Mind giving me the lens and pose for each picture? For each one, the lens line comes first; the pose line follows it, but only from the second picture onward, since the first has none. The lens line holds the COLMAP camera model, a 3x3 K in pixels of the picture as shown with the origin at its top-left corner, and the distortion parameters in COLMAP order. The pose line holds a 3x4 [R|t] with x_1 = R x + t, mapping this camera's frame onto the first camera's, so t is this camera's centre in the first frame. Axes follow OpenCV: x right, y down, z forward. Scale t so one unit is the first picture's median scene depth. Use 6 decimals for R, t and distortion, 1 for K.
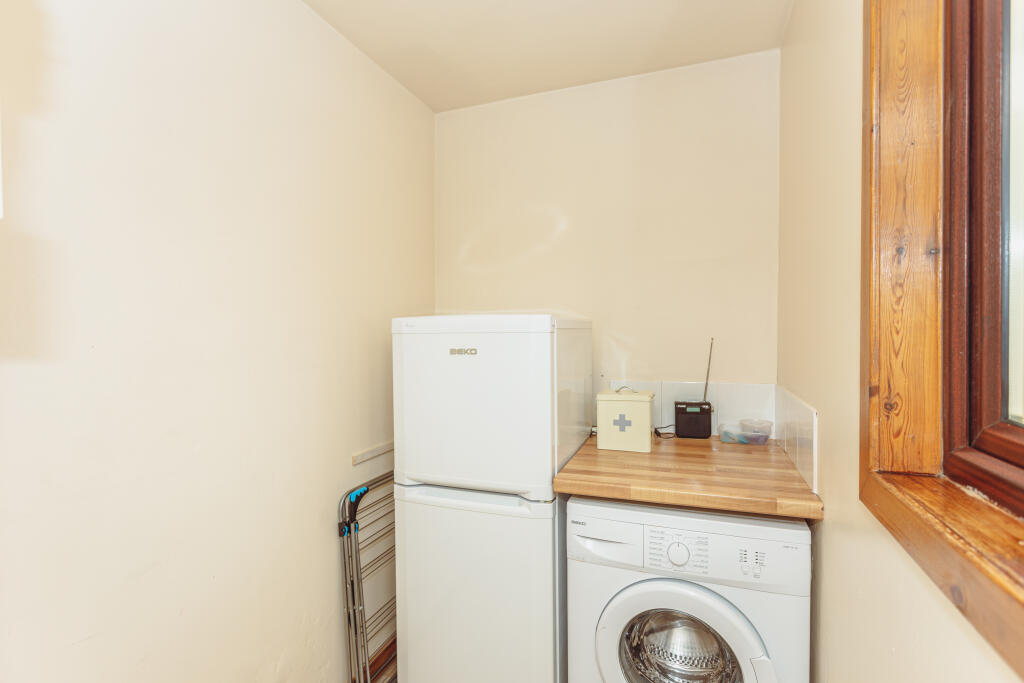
lens RADIAL K [[492.6, 0, 512.0], [0, 492.6, 341.5], [0, 0, 1]] dist [0.000341, 0.000121]
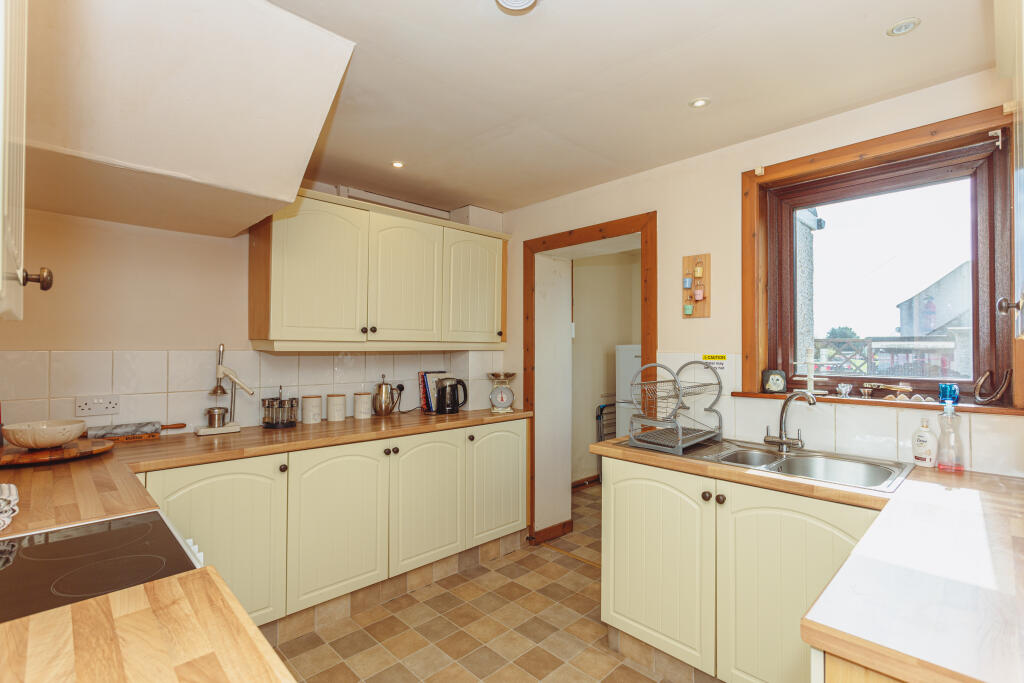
lens RADIAL K [[471.1, 0, 512.0], [0, 471.1, 341.5], [0, 0, 1]] dist [0.000671, 0.000043]
pose [[0.899694, 0.005443, -0.436487, 0.406236], [-0.019875, 0.999396, -0.028505, 0.021242], [0.436068, 0.034321, 0.899259, -1.709795]]
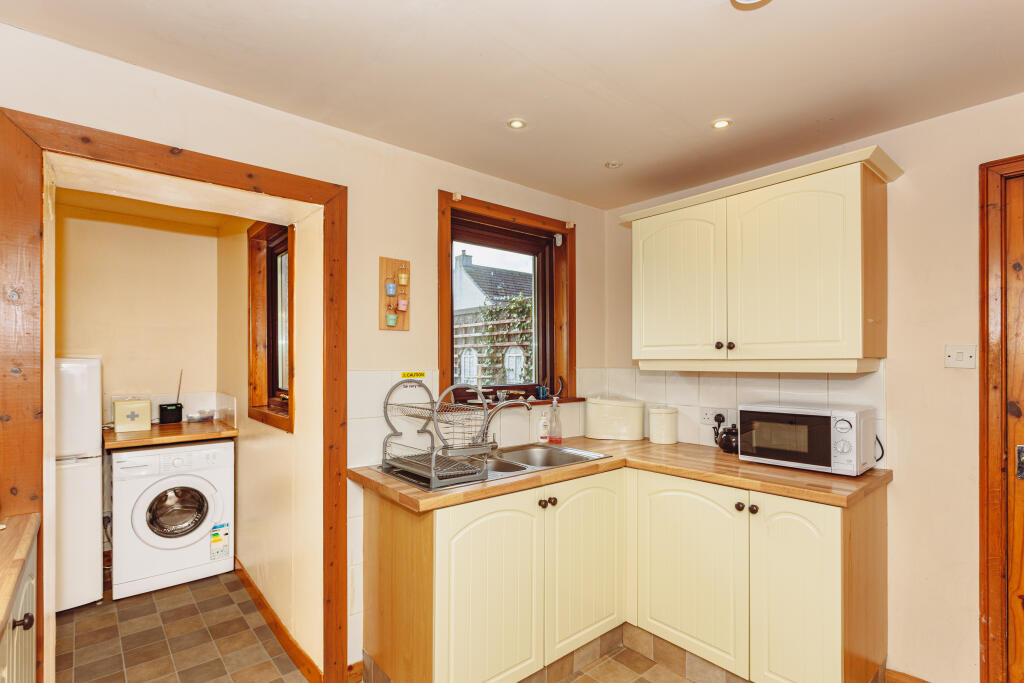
lens RADIAL K [[501.4, 0, 516.5], [0, 501.4, 358.5], [0, 0, 1]] dist [-0.004172, -0.000448]
pose [[0.487043, 0.011759, 0.873299, -0.693402], [0.010393, 0.999761, -0.019259, 0.002065], [-0.873316, 0.018456, 0.486804, -1.131957]]
